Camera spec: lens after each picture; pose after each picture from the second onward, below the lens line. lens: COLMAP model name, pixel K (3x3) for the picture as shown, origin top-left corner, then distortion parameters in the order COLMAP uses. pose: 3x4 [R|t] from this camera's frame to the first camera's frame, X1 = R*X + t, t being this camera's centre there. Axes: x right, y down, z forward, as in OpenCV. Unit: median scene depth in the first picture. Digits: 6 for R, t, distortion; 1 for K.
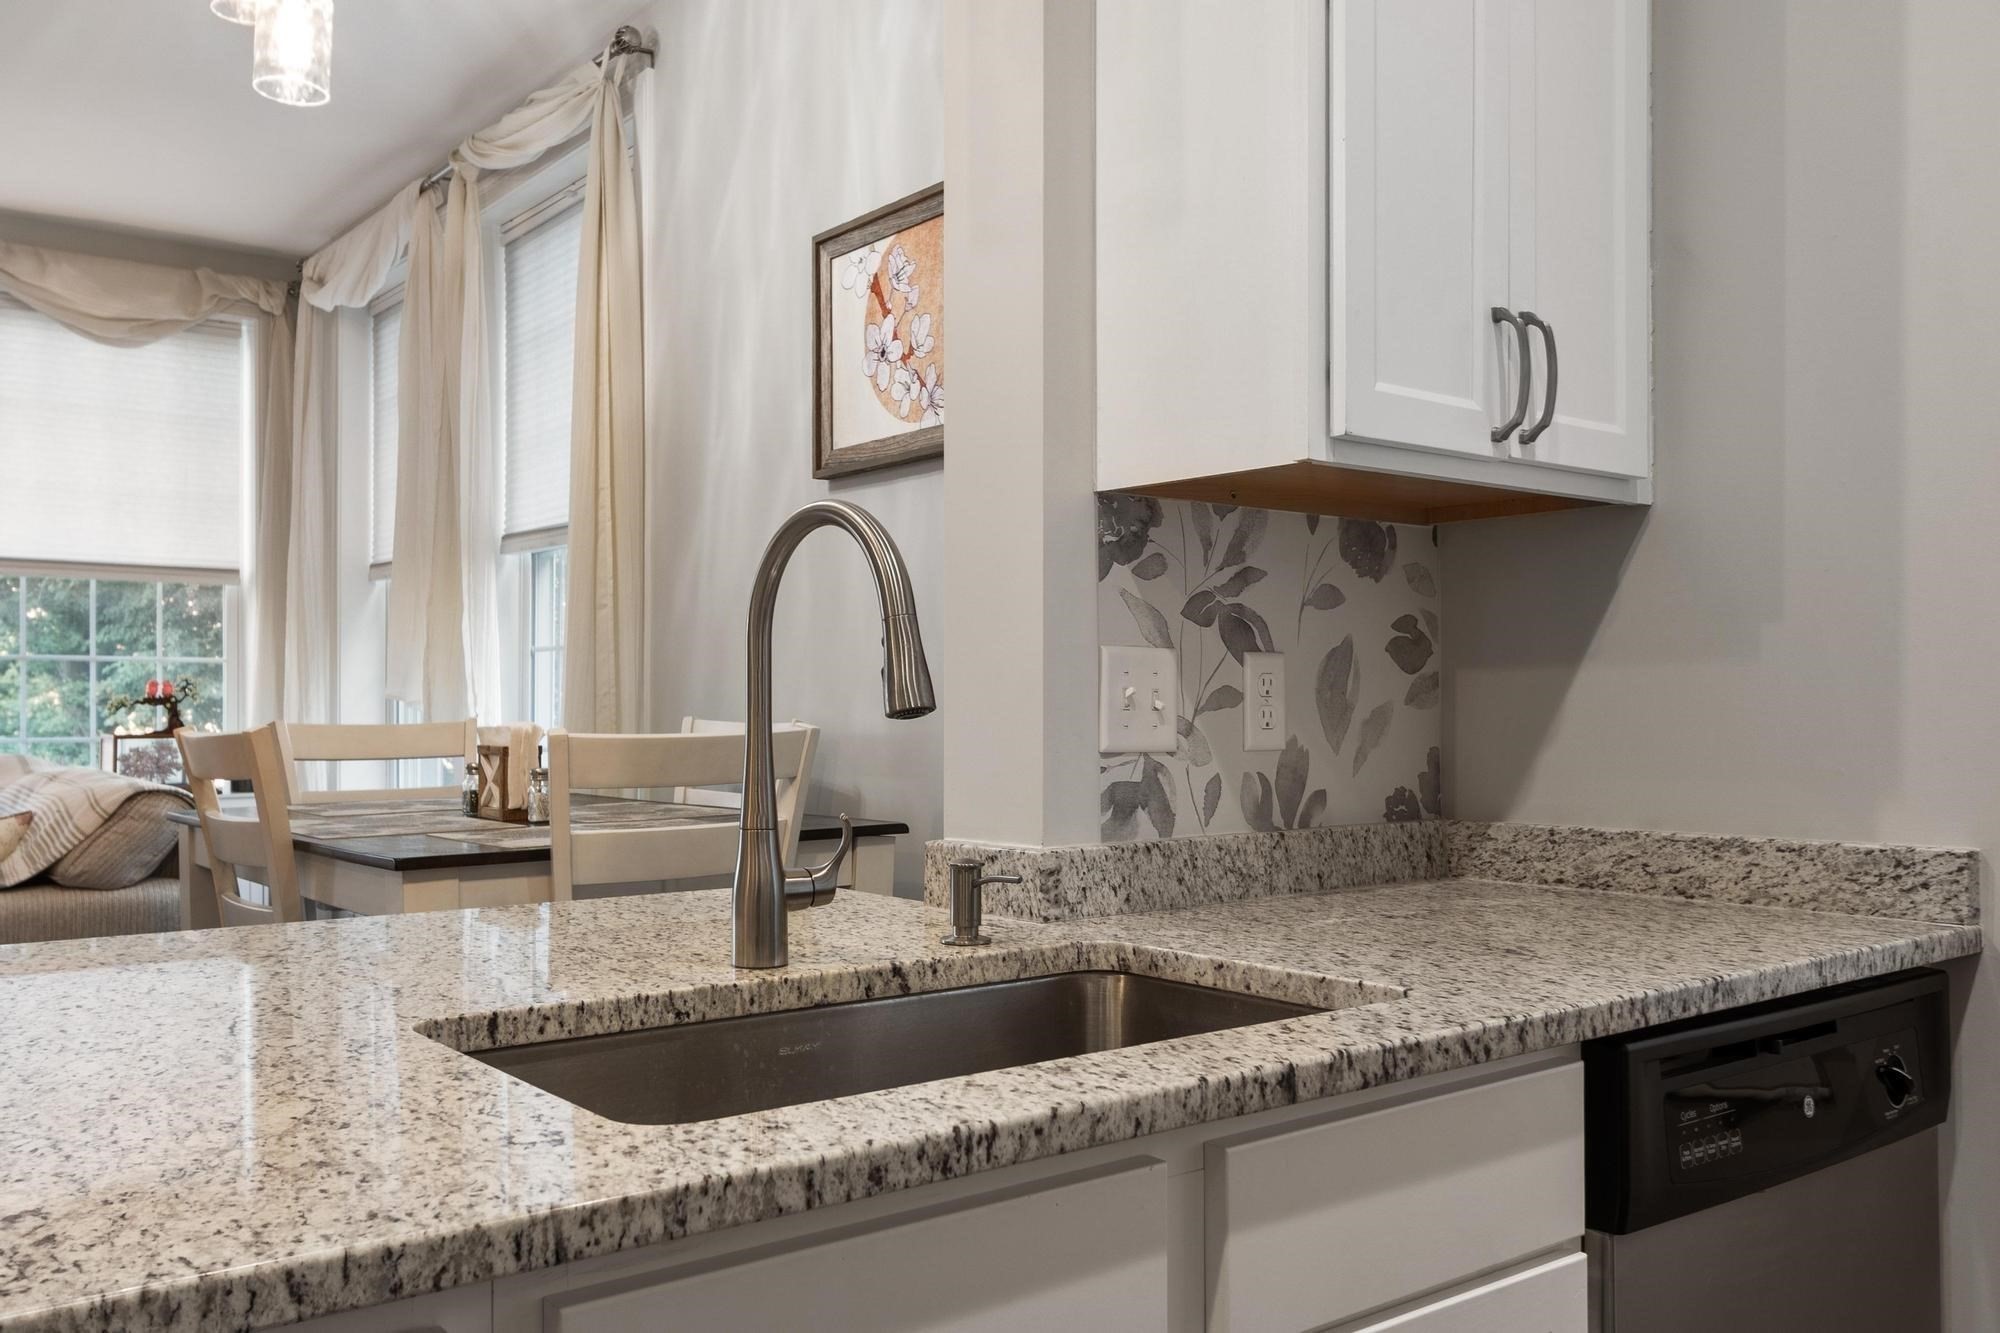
lens RADIAL K [[1653.8, 0, 991.8], [0, 1653.8, 692.0], [0, 0, 1]] dist [-0.012225, -0.003611]
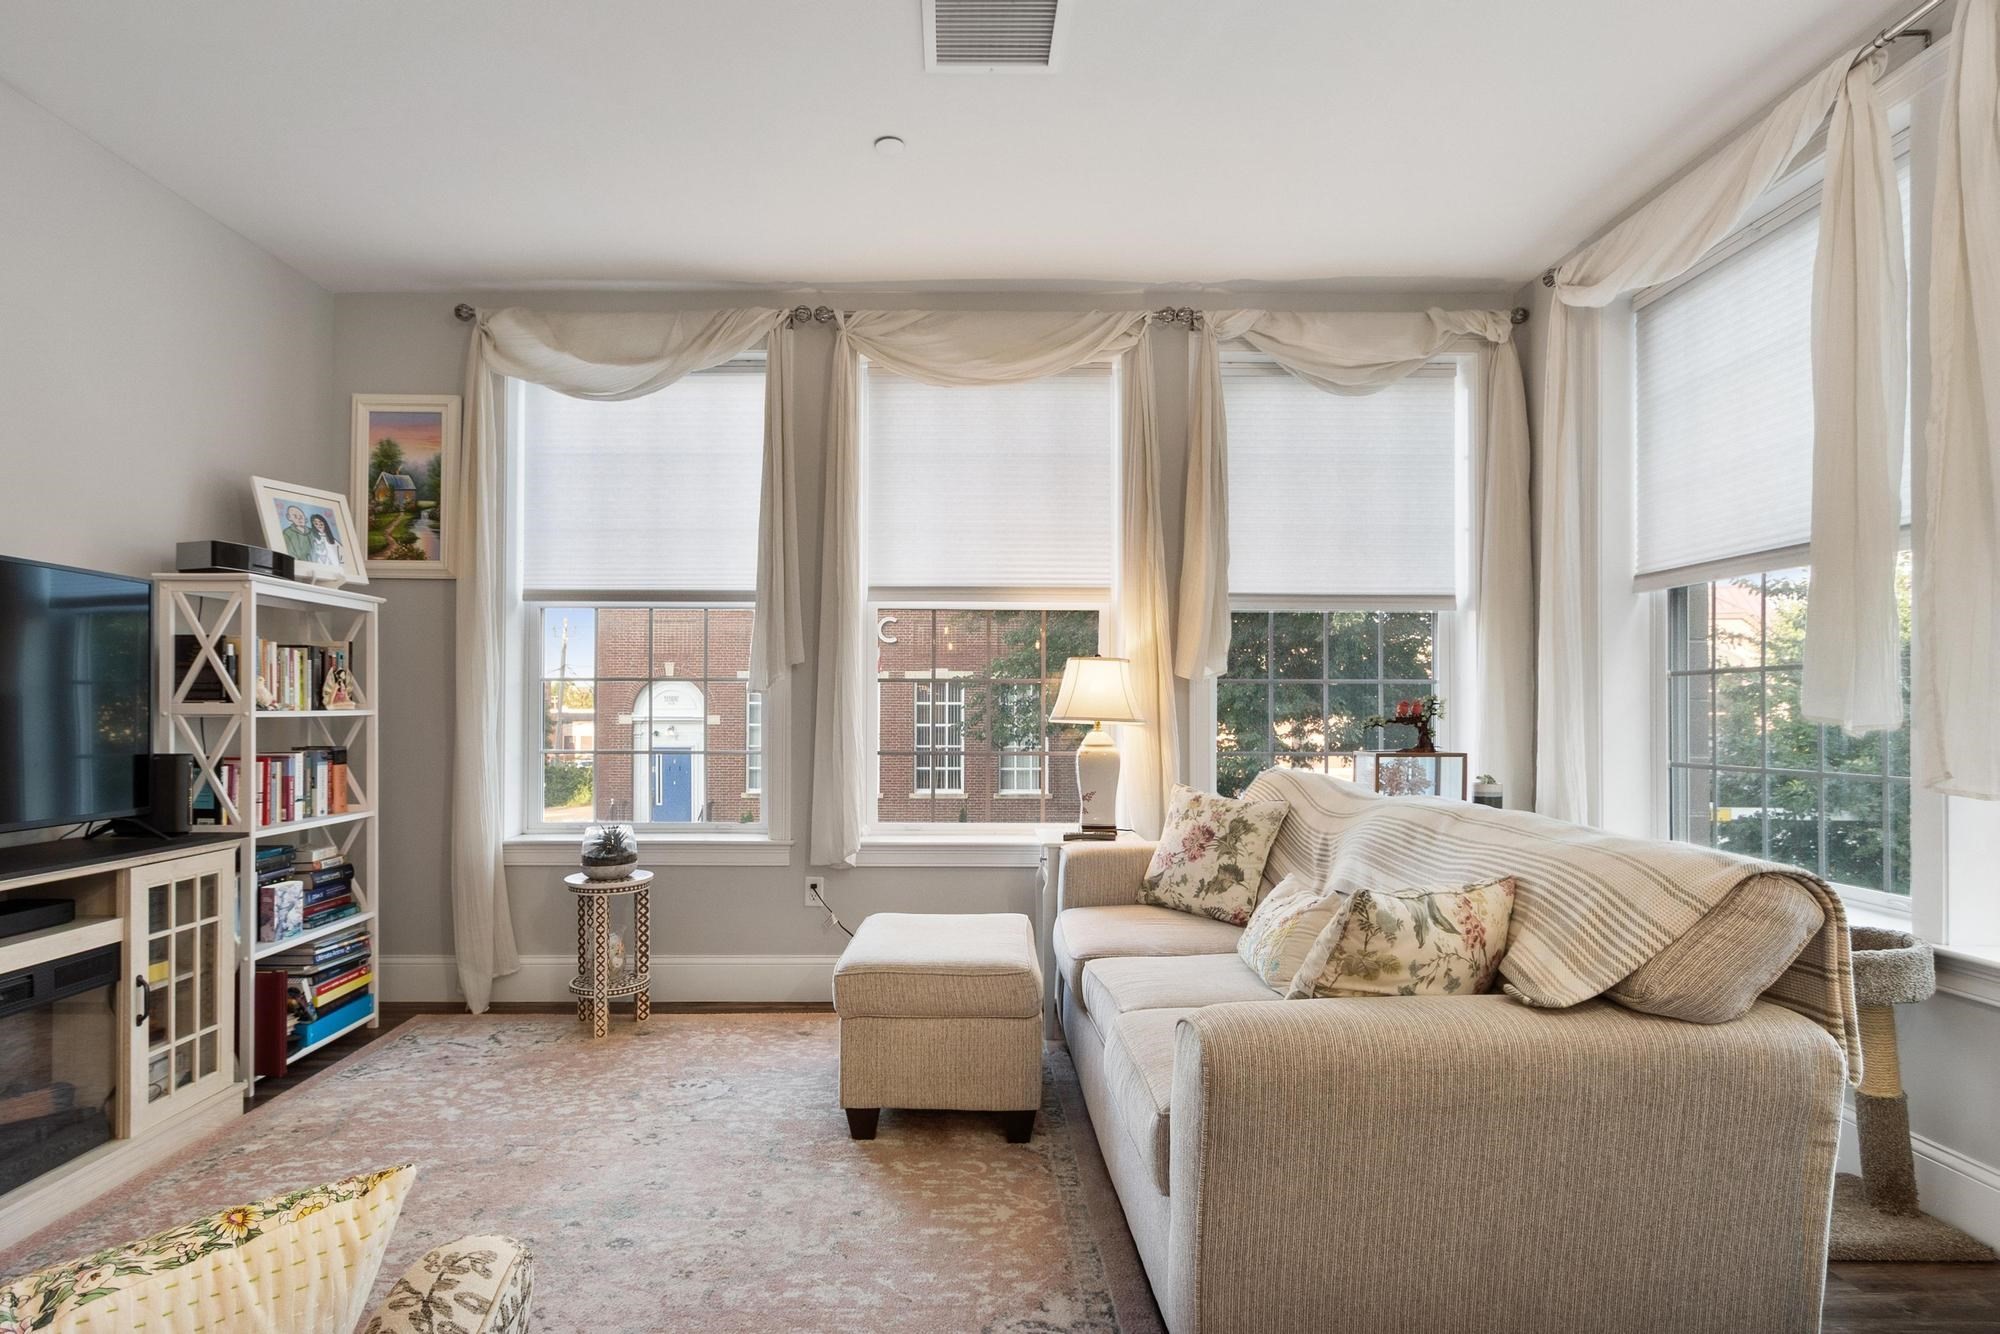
lens RADIAL K [[1009.2, 0, 971.8], [0, 1009.2, 705.1], [0, 0, 1]] dist [0.001972, -0.000454]
pose [[0.788772, -0.006291, -0.614653, -0.521234], [0.004823, 0.999980, -0.004045, -0.004754], [0.614667, 0.000226, 0.788787, 0.511705]]
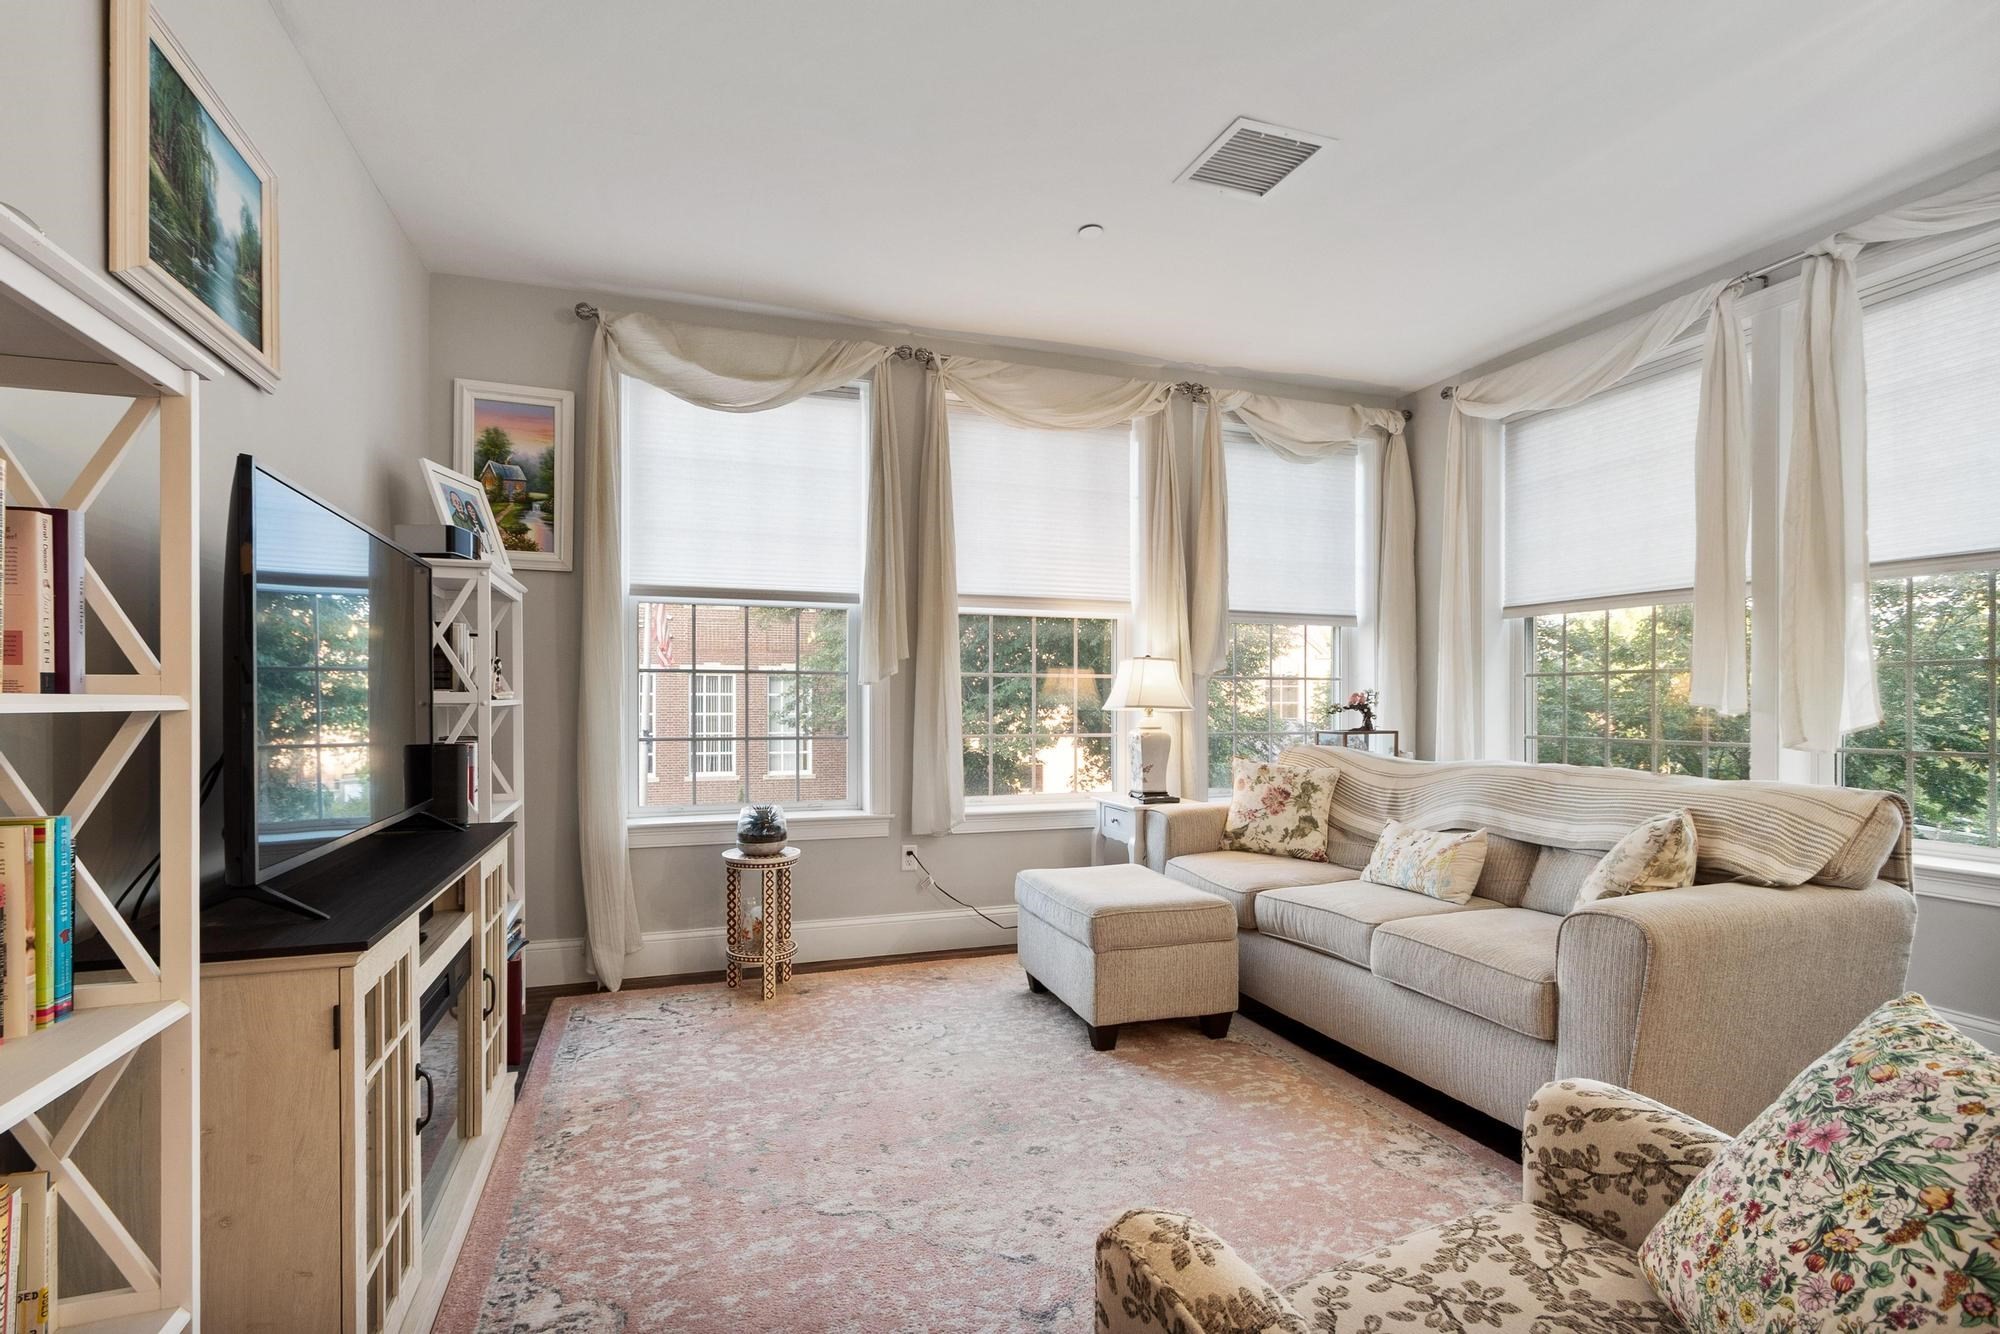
lens RADIAL K [[881.9, 0, 952.5], [0, 881.9, 705.8], [0, 0, 1]] dist [0.003496, 0.000434]
pose [[0.938665, -0.000977, -0.344830, -0.894416], [0.004123, 0.999956, 0.008390, -0.006032], [0.344807, -0.009297, 0.938628, 0.260622]]
